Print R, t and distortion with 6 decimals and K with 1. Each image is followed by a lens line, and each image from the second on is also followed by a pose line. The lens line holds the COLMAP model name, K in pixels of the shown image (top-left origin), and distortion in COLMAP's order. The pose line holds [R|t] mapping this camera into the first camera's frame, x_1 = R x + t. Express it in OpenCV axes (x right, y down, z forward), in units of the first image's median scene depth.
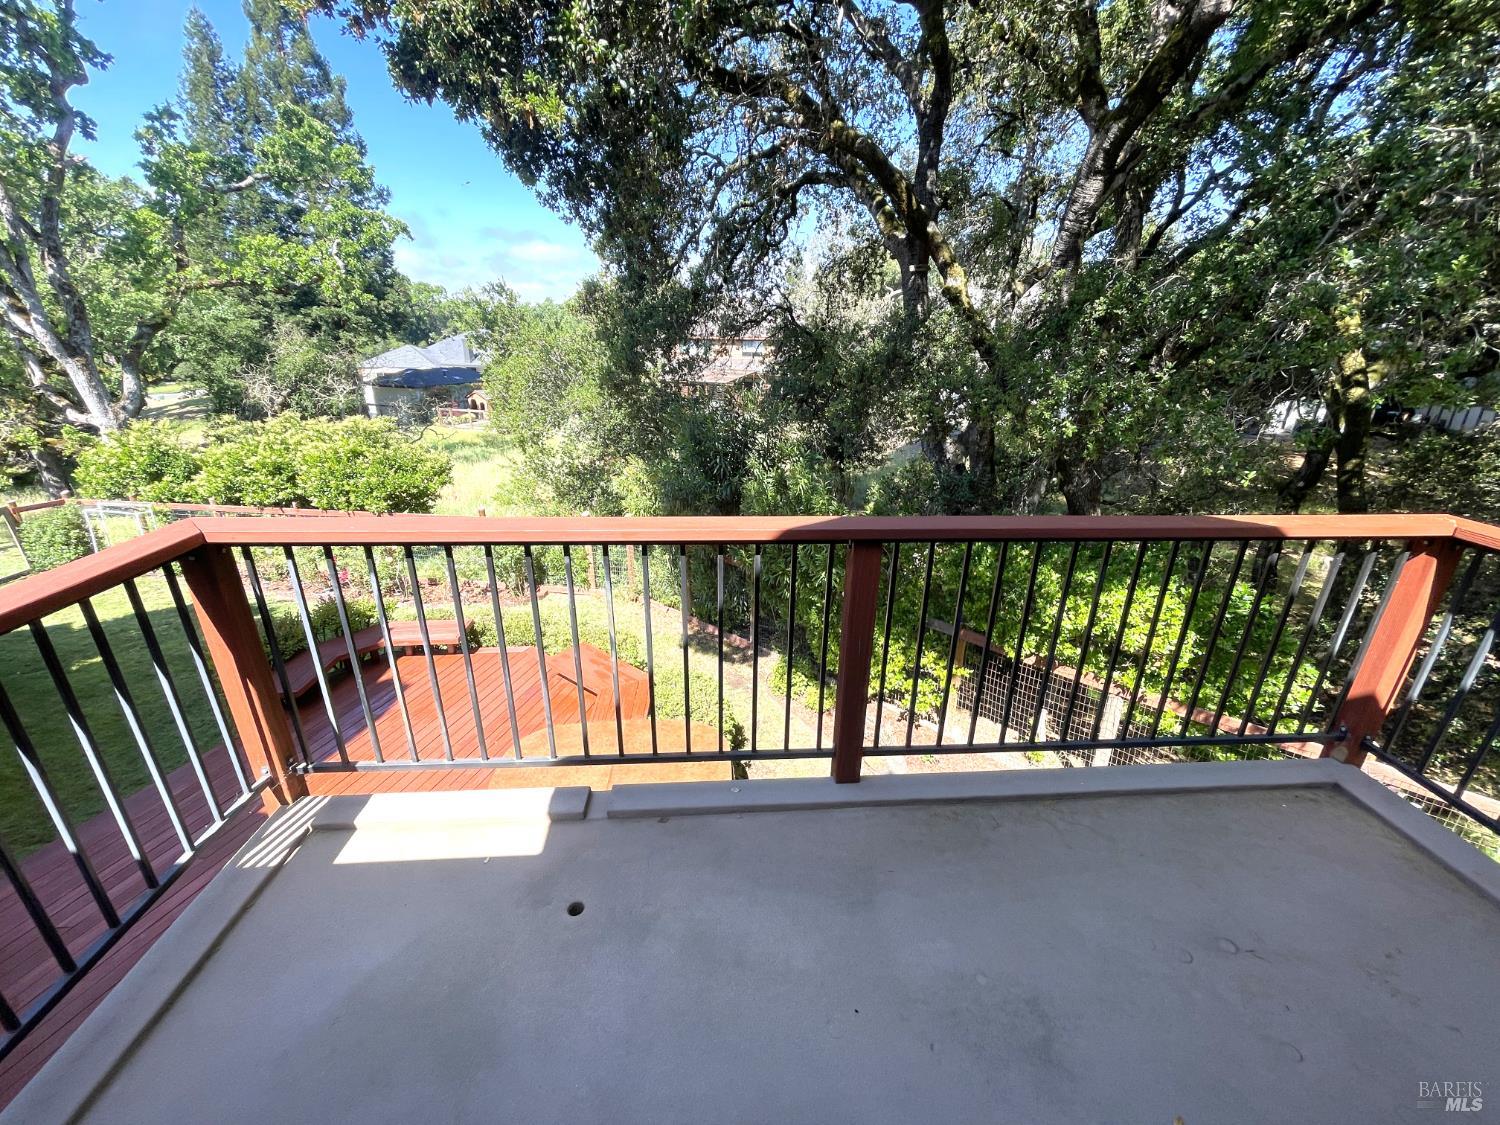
lens RADIAL K [[606.1, 0, 750.0], [0, 606.1, 562.5], [0, 0, 1]] dist [-0.001220, -0.000618]
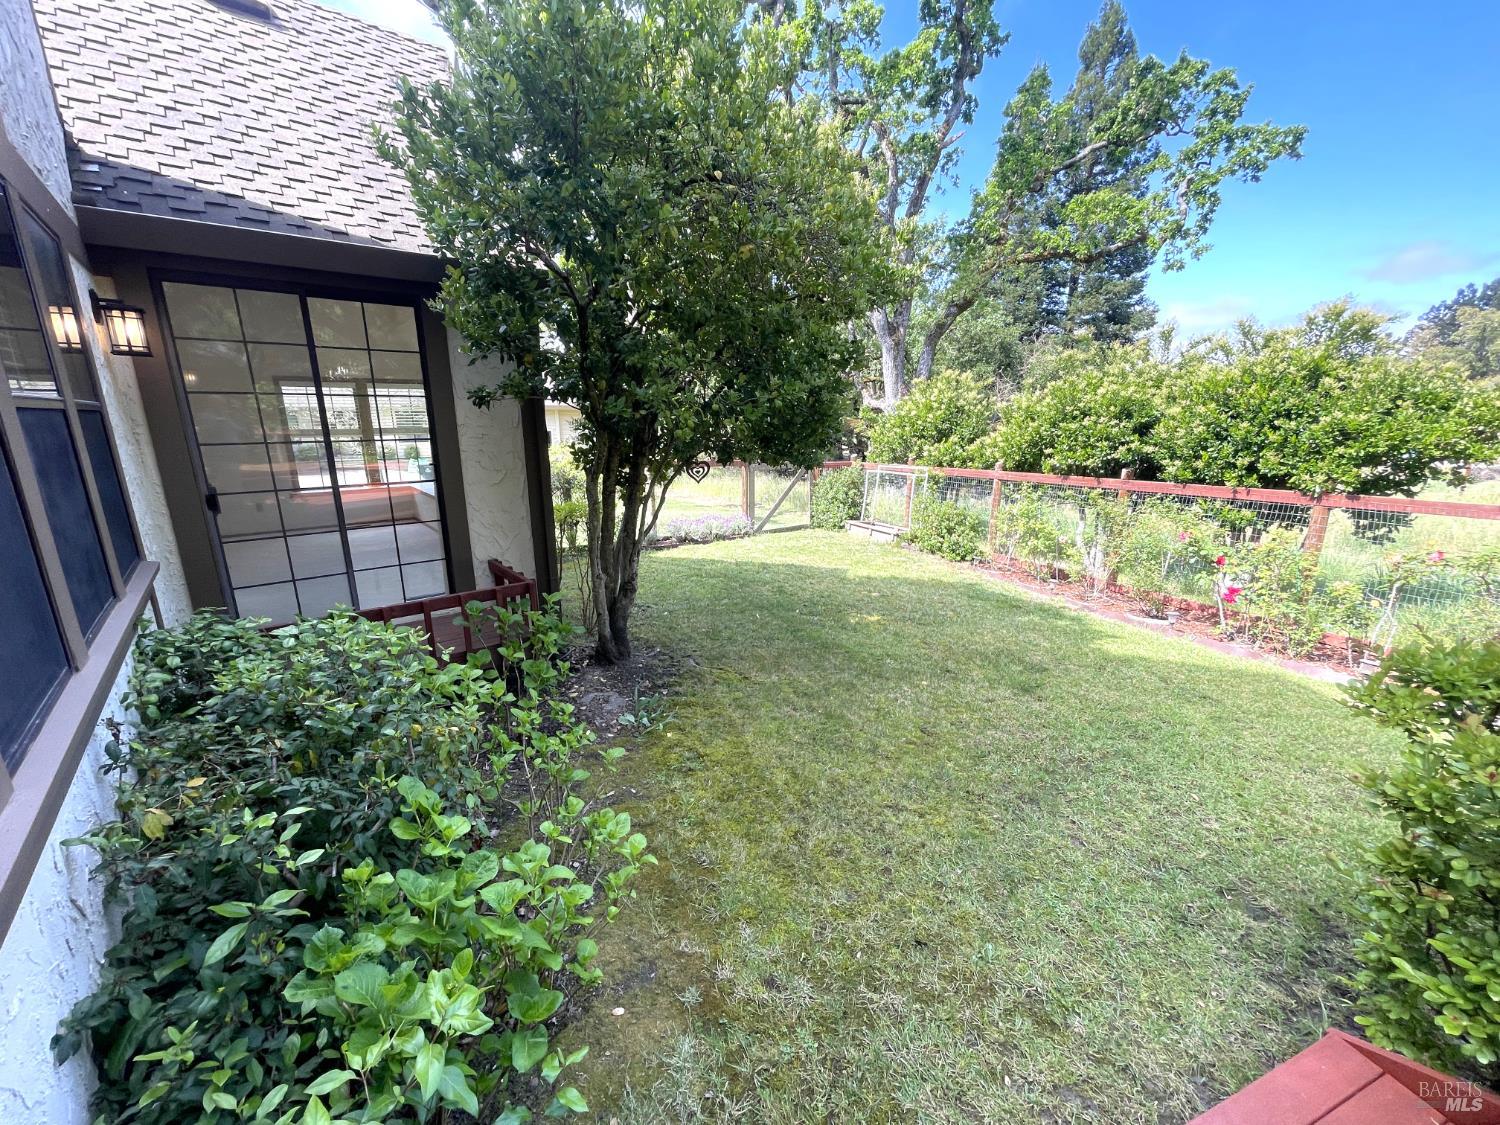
lens RADIAL K [[606.1, 0, 750.0], [0, 606.1, 562.5], [0, 0, 1]] dist [-0.001220, -0.000618]
pose [[0.585125, 0.188441, -0.788745, -0.431388], [-0.285565, 0.958207, 0.017083, 0.091357], [0.759000, 0.215242, 0.614483, 0.305101]]
